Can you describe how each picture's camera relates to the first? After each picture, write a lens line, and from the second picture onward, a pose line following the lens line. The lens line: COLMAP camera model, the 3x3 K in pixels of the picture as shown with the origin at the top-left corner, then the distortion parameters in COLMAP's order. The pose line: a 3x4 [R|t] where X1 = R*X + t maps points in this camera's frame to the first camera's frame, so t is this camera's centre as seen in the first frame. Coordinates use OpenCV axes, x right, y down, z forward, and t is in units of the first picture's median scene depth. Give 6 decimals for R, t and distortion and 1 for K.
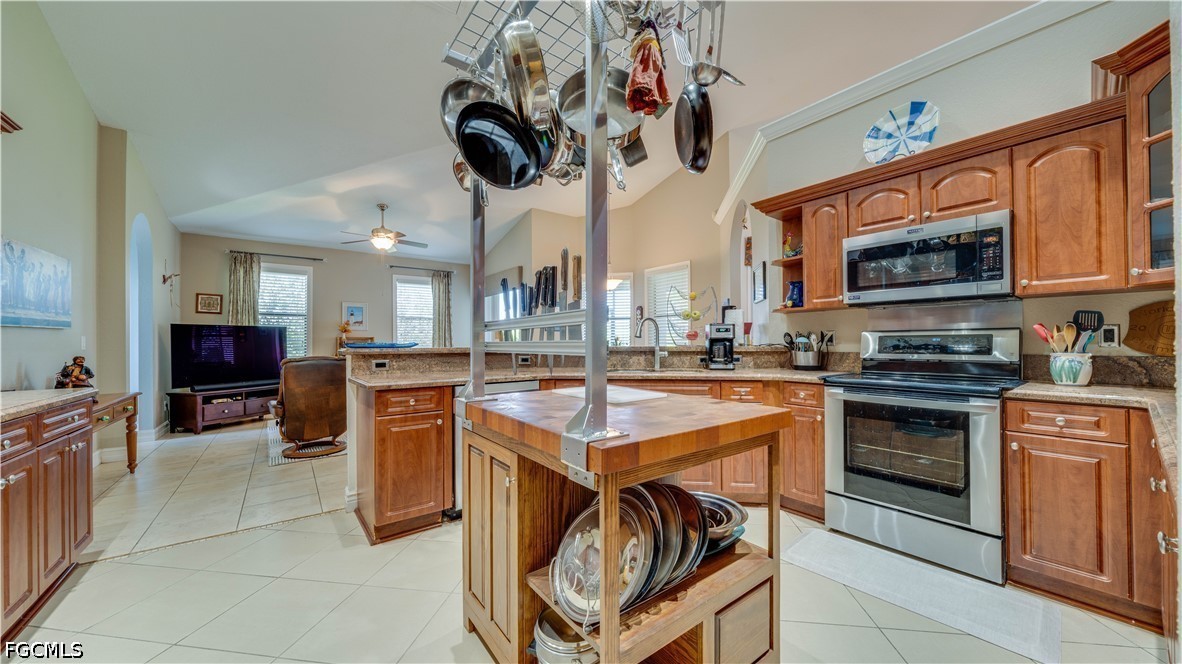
lens RADIAL K [[408.3, 0, 590.2], [0, 408.3, 337.8], [0, 0, 1]] dist [-0.002174, -0.000324]
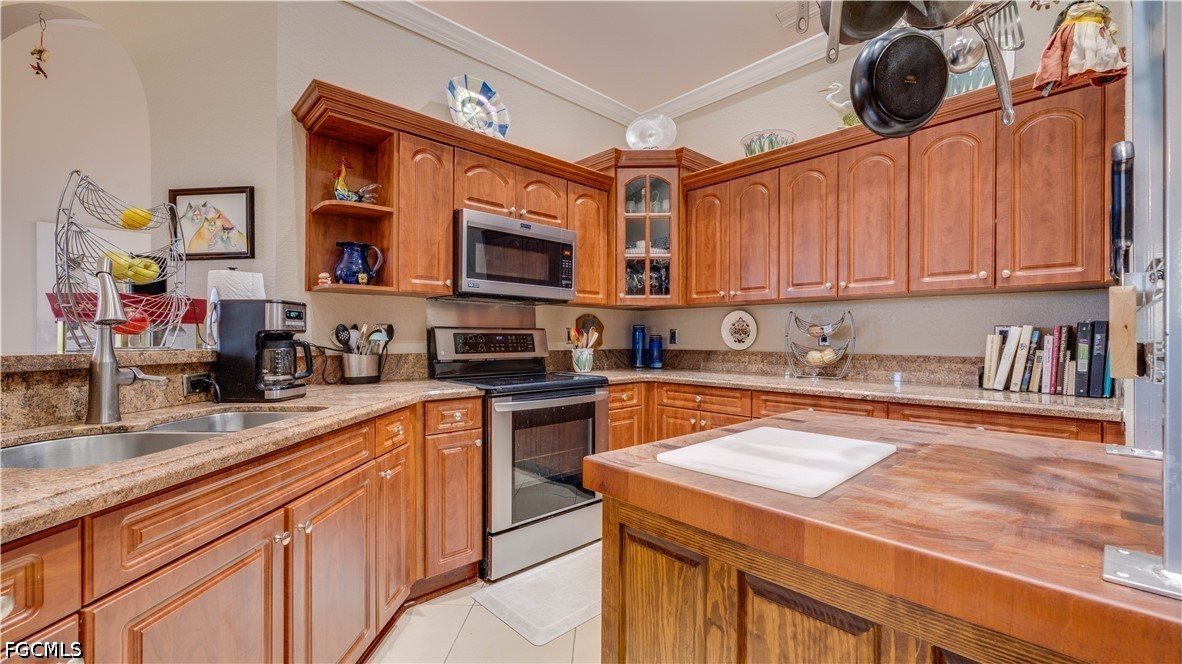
lens RADIAL K [[473.6, 0, 589.7], [0, 473.6, 341.7], [0, 0, 1]] dist [-0.004301, 0.000423]
pose [[-0.098678, -0.002272, 0.995117, -0.146143], [-0.011813, 0.999930, 0.001112, 0.004446], [-0.995049, -0.011645, -0.098698, 0.408807]]
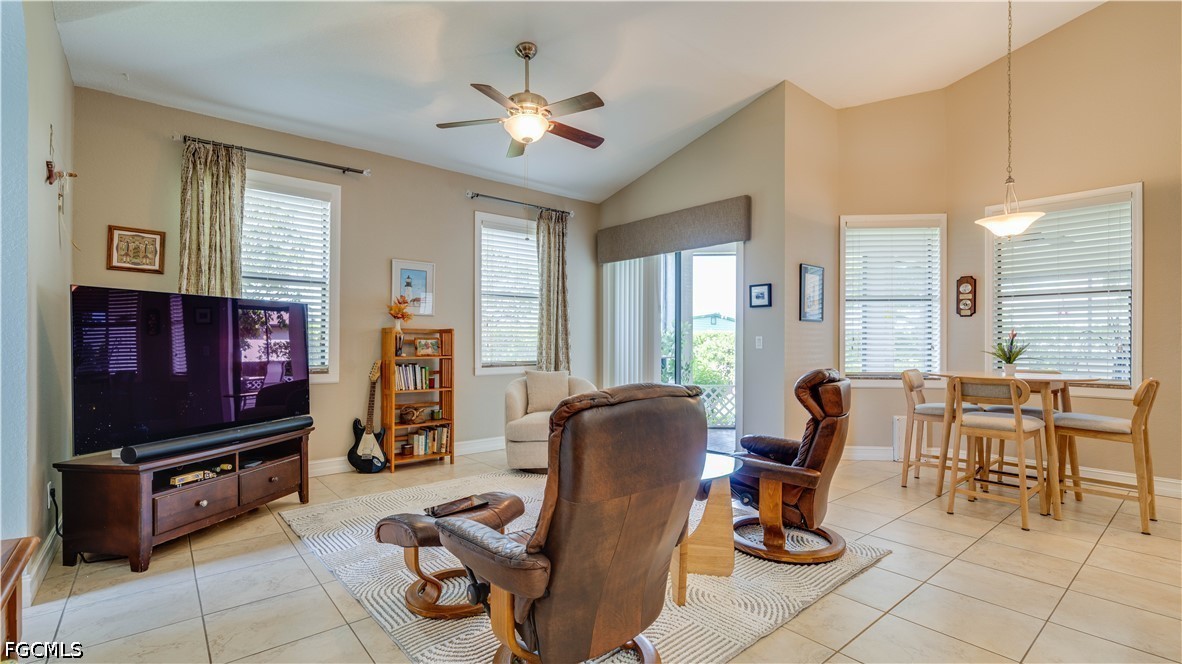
lens RADIAL K [[526.1, 0, 589.2], [0, 526.1, 336.9], [0, 0, 1]] dist [0.008653, 0.000816]
pose [[0.998754, 0.011576, 0.048544, -0.537672], [-0.011773, 0.999924, 0.003765, 0.005481], [-0.048497, -0.004332, 0.998814, 0.451731]]
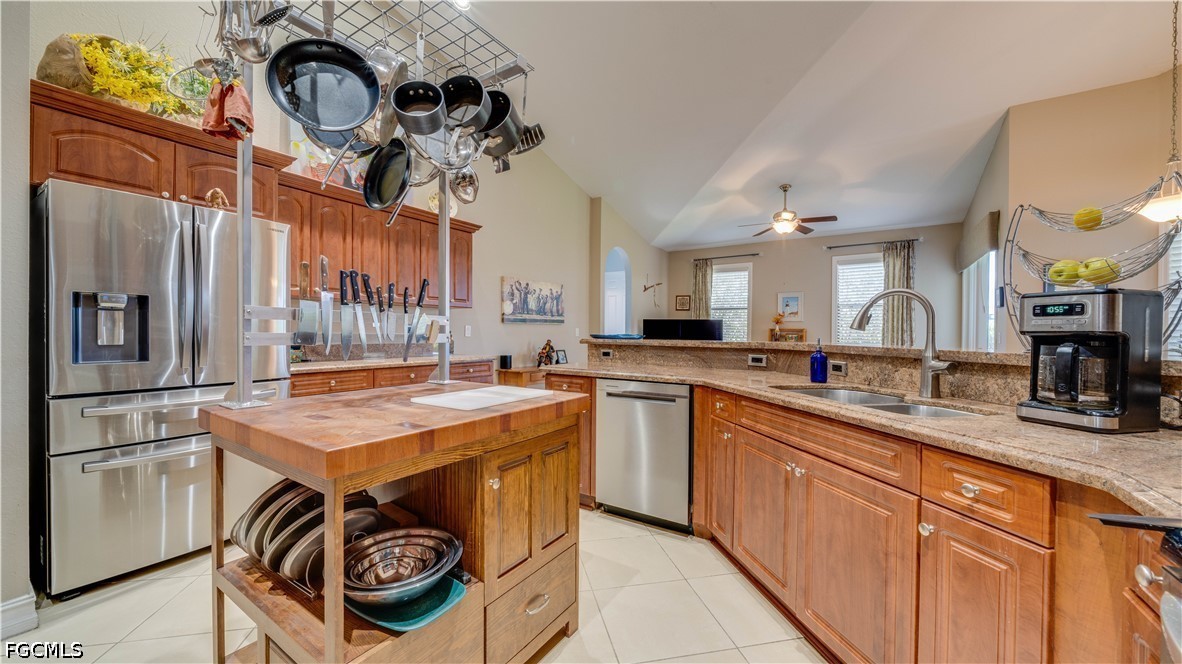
lens RADIAL K [[431.0, 0, 586.4], [0, 431.0, 337.5], [0, 0, 1]] dist [-0.002985, -0.000100]
pose [[0.333295, 0.019799, -0.942615, 0.306843], [-0.001690, 0.999790, 0.020403, -0.001417], [0.942821, -0.005207, 0.333259, 0.290229]]
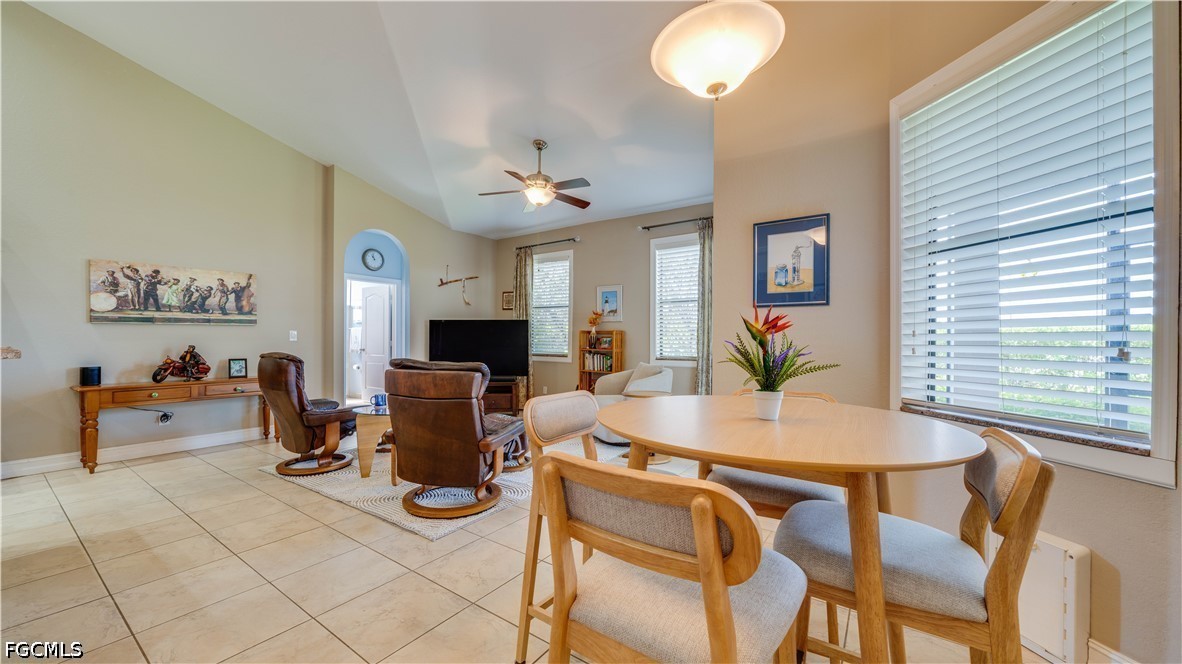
lens RADIAL K [[431.0, 0, 588.3], [0, 431.0, 339.3], [0, 0, 1]] dist [-0.002985, -0.000100]
pose [[0.316643, 0.011460, -0.948475, 0.260595], [0.002709, 0.999912, 0.012986, 0.005990], [0.948541, -0.006681, 0.316584, 0.976618]]
